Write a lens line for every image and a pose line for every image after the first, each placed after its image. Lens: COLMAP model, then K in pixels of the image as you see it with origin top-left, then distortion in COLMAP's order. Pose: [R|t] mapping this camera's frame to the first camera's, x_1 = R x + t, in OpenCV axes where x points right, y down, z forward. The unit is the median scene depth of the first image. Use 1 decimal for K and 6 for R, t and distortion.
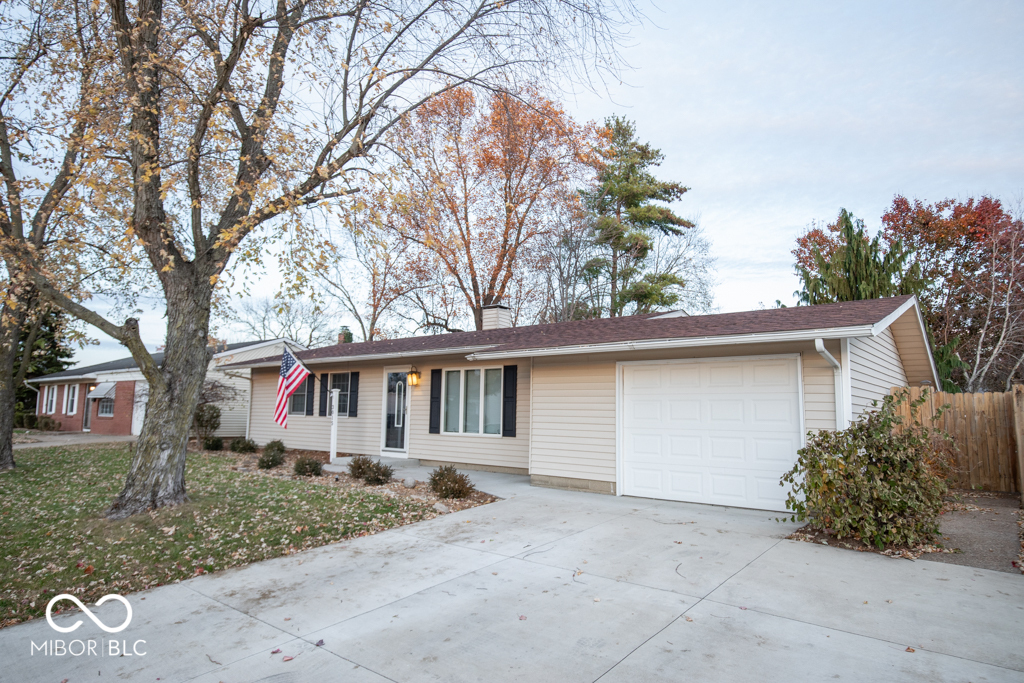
lens RADIAL K [[622.6, 0, 503.5], [0, 622.6, 340.1], [0, 0, 1]] dist [-0.013099, -0.000244]
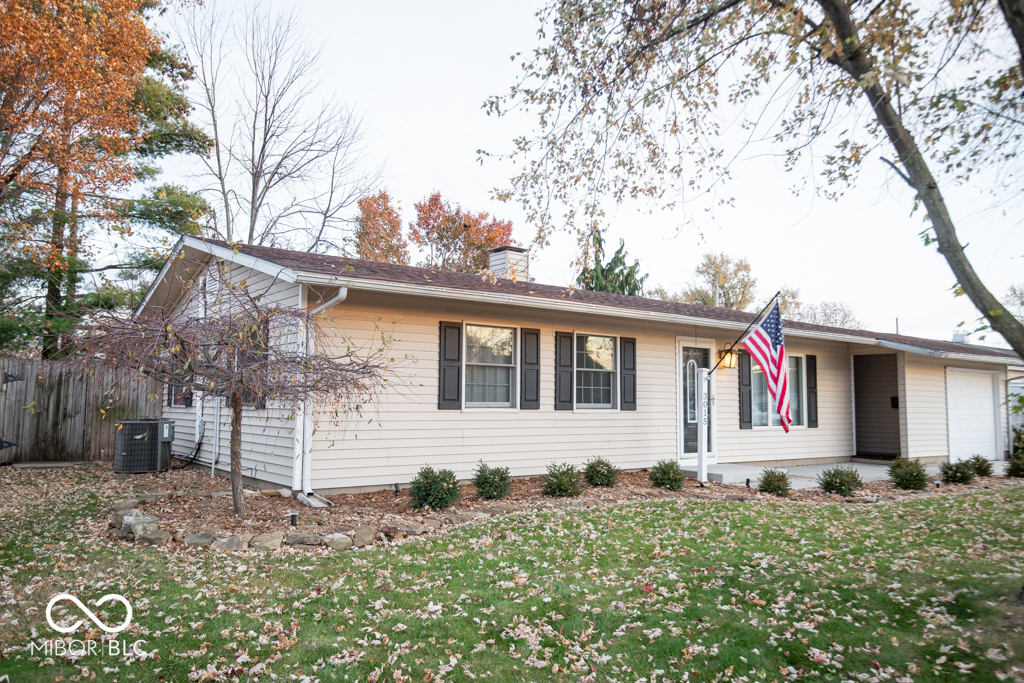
lens RADIAL K [[737.7, 0, 512.9], [0, 737.7, 344.2], [0, 0, 1]] dist [-0.004351, -0.002970]
pose [[0.229673, 0.061549, 0.971320, -1.495668], [-0.126811, 0.991383, -0.032835, 0.148167], [-0.964971, -0.115632, 0.235499, 1.440922]]
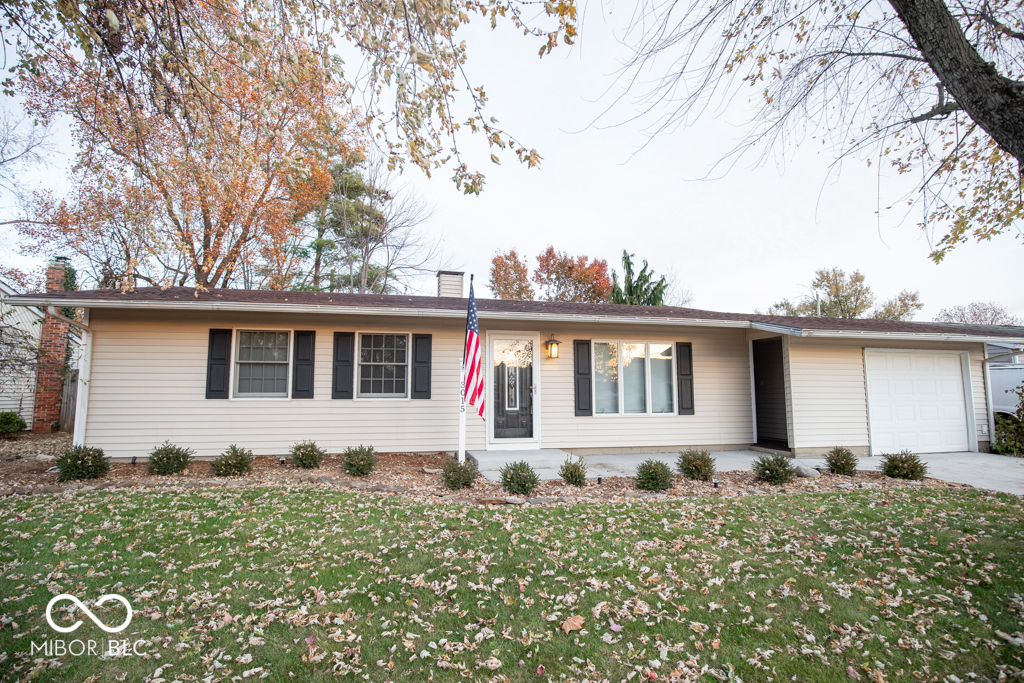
lens RADIAL K [[479.1, 0, 505.1], [0, 479.1, 348.2], [0, 0, 1]] dist [-0.033166, 0.004204]
pose [[0.612465, 0.058496, 0.788331, -0.924191], [-0.086133, 0.996259, -0.007007, 0.096868], [-0.785791, -0.063609, 0.615212, 0.923434]]
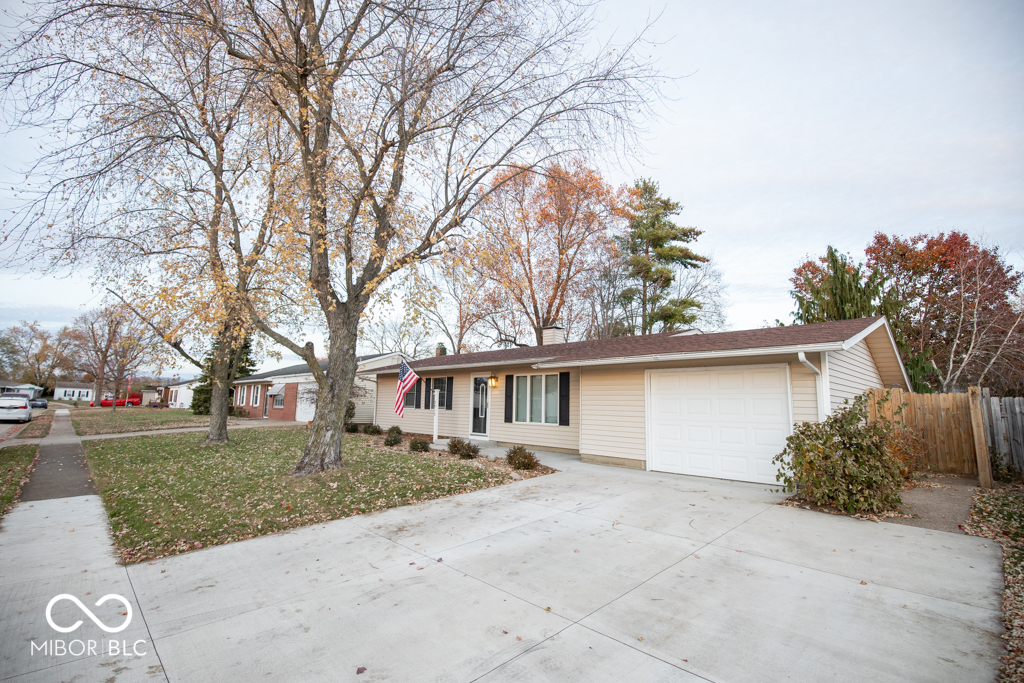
lens RADIAL K [[479.1, 0, 492.1], [0, 479.1, 332.3], [0, 0, 1]] dist [-0.033166, 0.004204]
pose [[0.990669, -0.012433, -0.135724, -0.003102], [0.007037, 0.999168, -0.040161, -0.006253], [0.136111, 0.038831, 0.989932, -0.059123]]
